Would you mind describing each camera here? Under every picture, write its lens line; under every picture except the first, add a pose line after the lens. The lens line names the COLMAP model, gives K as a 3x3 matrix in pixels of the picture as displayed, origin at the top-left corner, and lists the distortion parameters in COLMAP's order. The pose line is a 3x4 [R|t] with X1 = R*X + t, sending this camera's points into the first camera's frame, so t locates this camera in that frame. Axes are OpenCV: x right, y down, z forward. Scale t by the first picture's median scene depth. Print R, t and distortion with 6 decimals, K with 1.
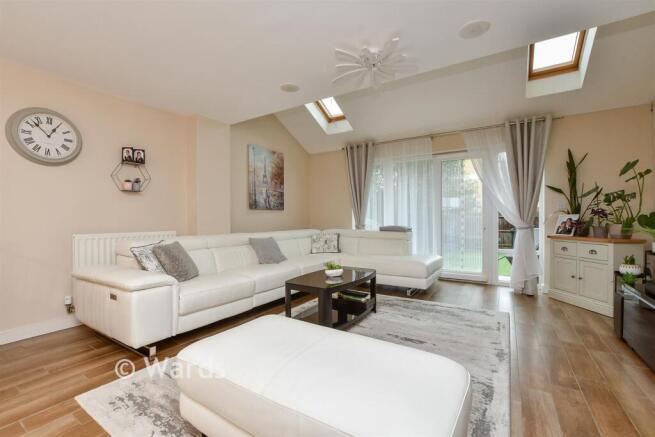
lens RADIAL K [[287.1, 0, 322.1], [0, 287.1, 220.0], [0, 0, 1]] dist [-0.017543, 0.003238]
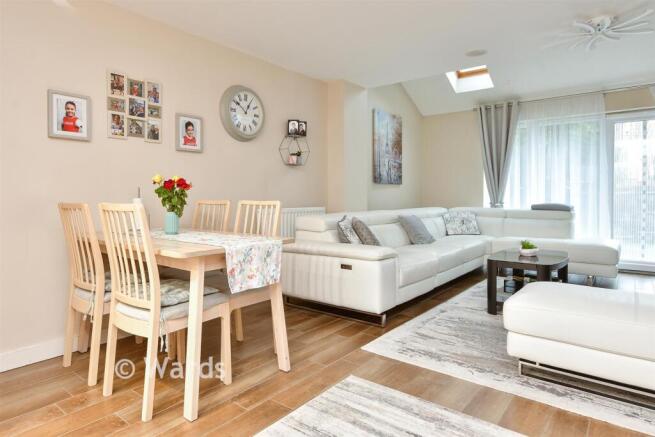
lens RADIAL K [[394.1, 0, 297.3], [0, 394.1, 200.6], [0, 0, 1]] dist [-0.009456, 0.006233]
pose [[0.991103, 0.004223, -0.133032, -0.481554], [-0.003161, 0.999961, 0.008193, 0.008330], [0.133062, -0.007700, 0.991078, -0.321962]]
